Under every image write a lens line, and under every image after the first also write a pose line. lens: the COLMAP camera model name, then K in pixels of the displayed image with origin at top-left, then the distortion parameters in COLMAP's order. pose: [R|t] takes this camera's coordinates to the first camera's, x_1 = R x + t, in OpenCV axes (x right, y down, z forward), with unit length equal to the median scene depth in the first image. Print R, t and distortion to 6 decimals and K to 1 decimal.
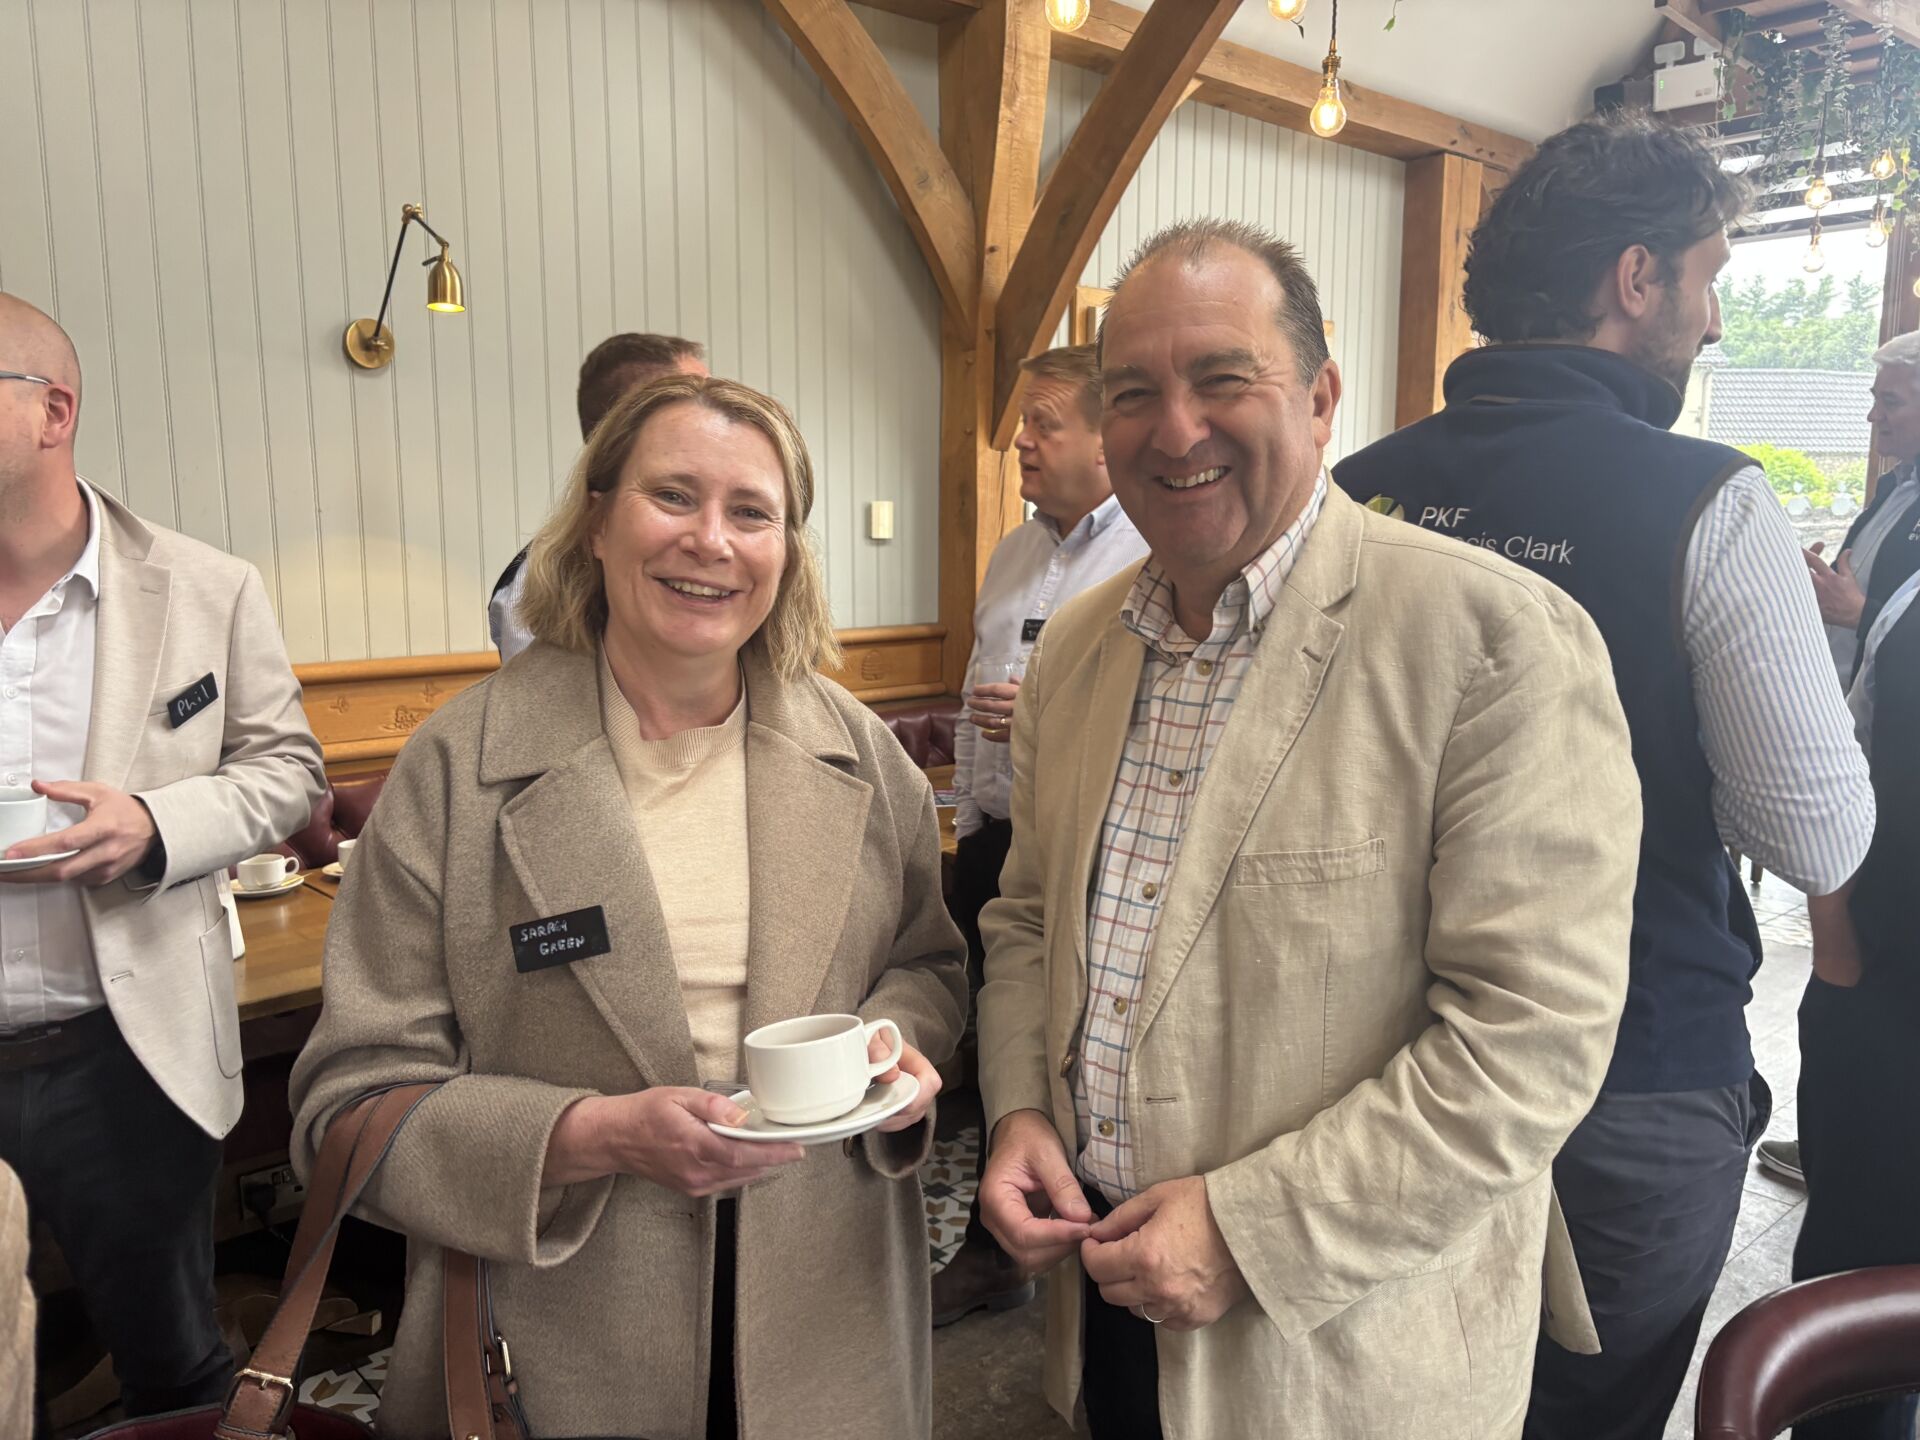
lens RADIAL K [[1533.0, 0, 960.4], [0, 1533.0, 752.0], [0, 0, 1]] dist [-0.012769, -0.000917]
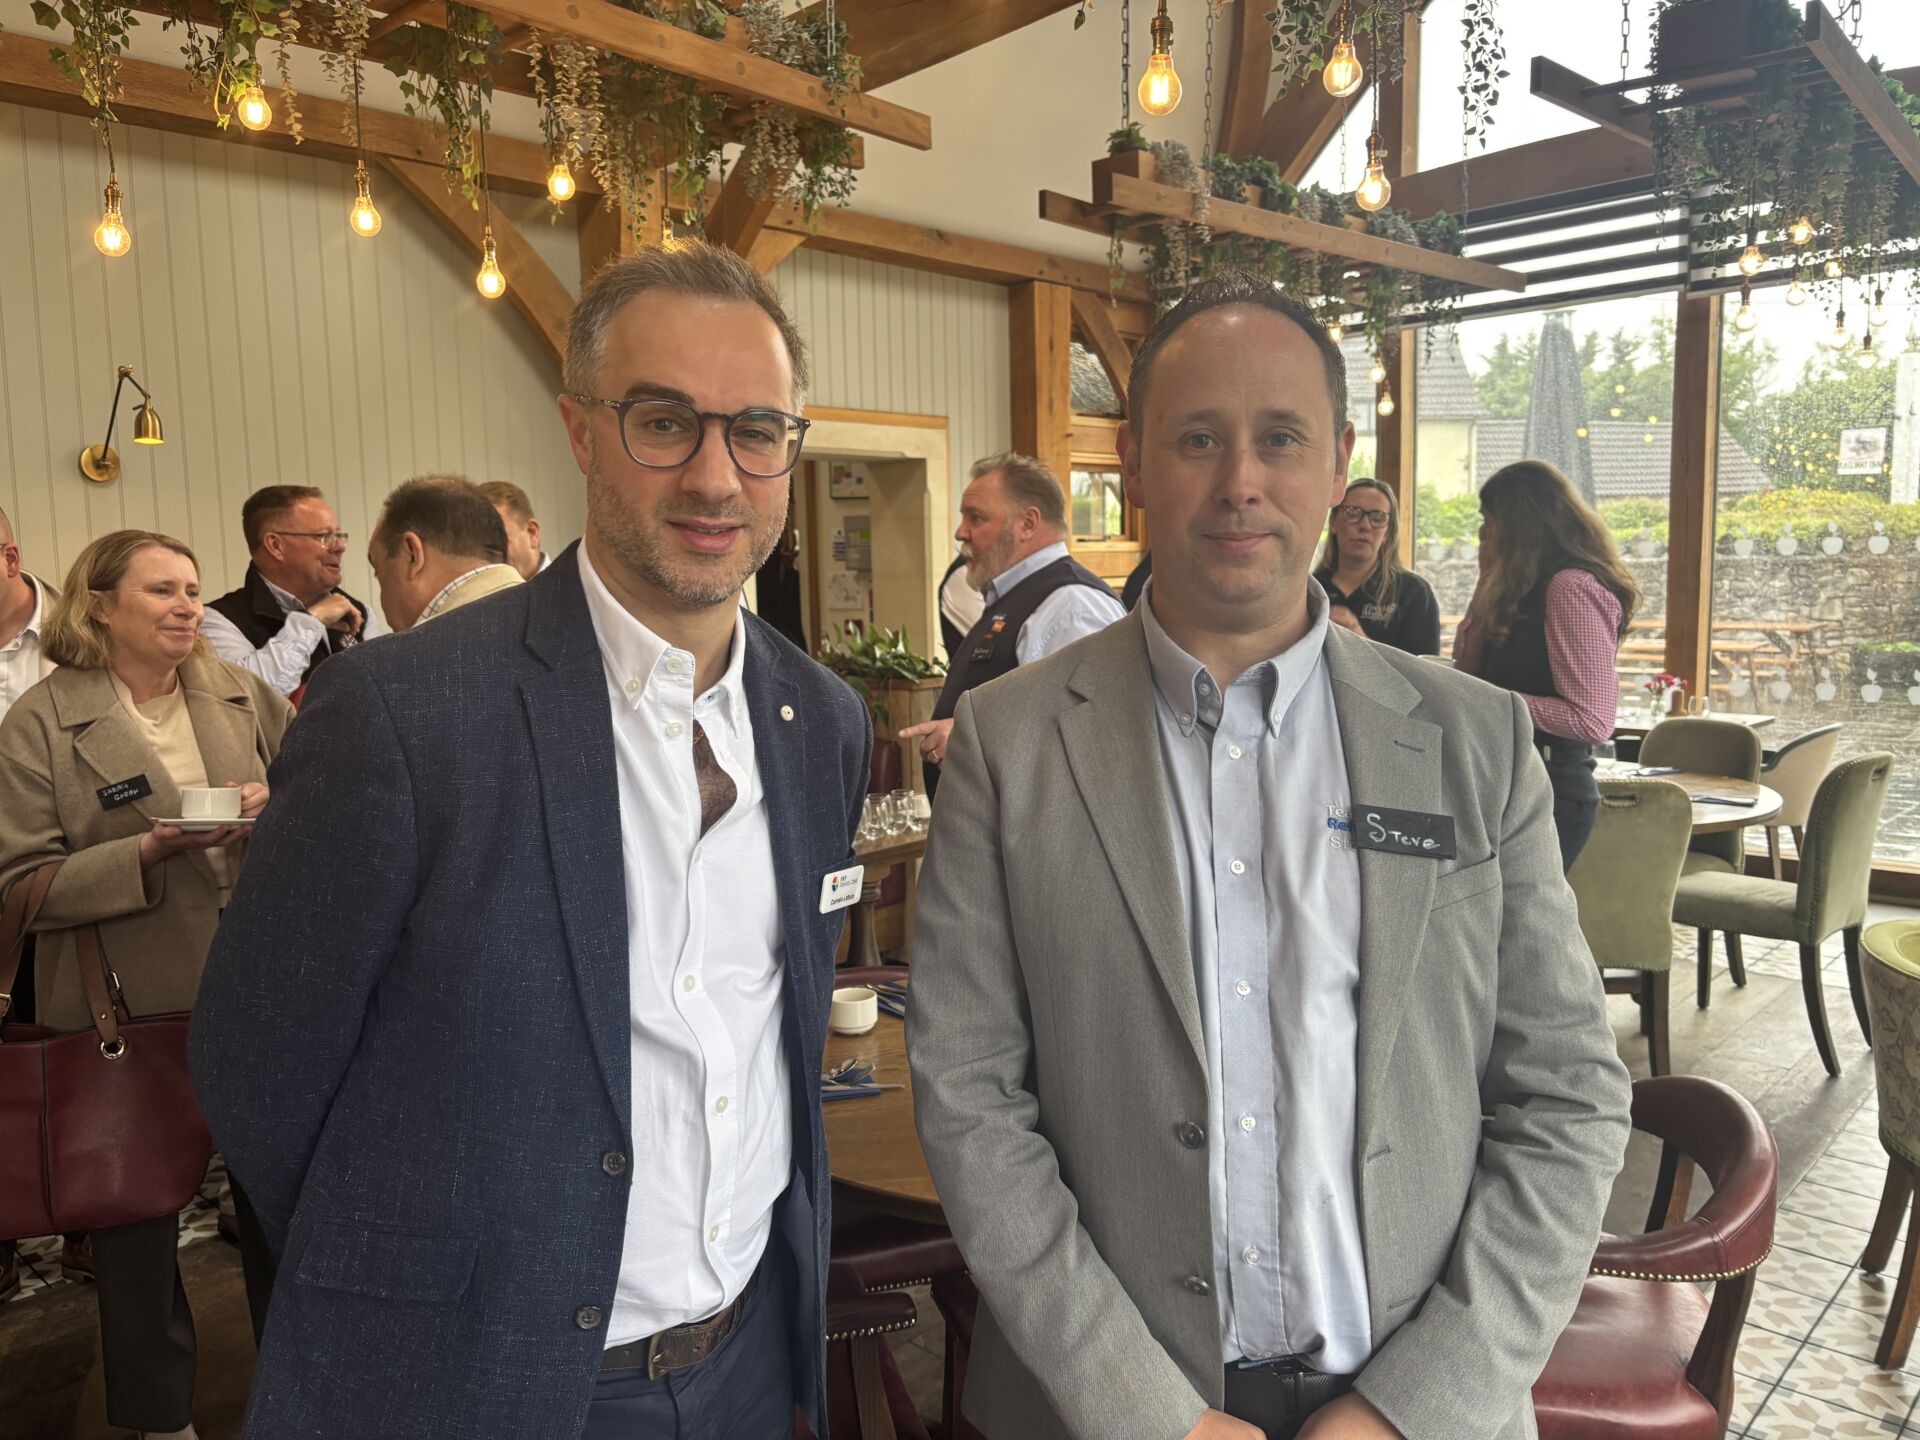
lens RADIAL K [[1472.2, 0, 968.2], [0, 1472.2, 740.0], [0, 0, 1]] dist [0.020556, 0.005350]
pose [[0.992962, -0.042105, 0.110695, 0.163633], [0.046534, 0.998204, -0.037735, 0.045466], [-0.108908, 0.042621, 0.993138, -0.278537]]
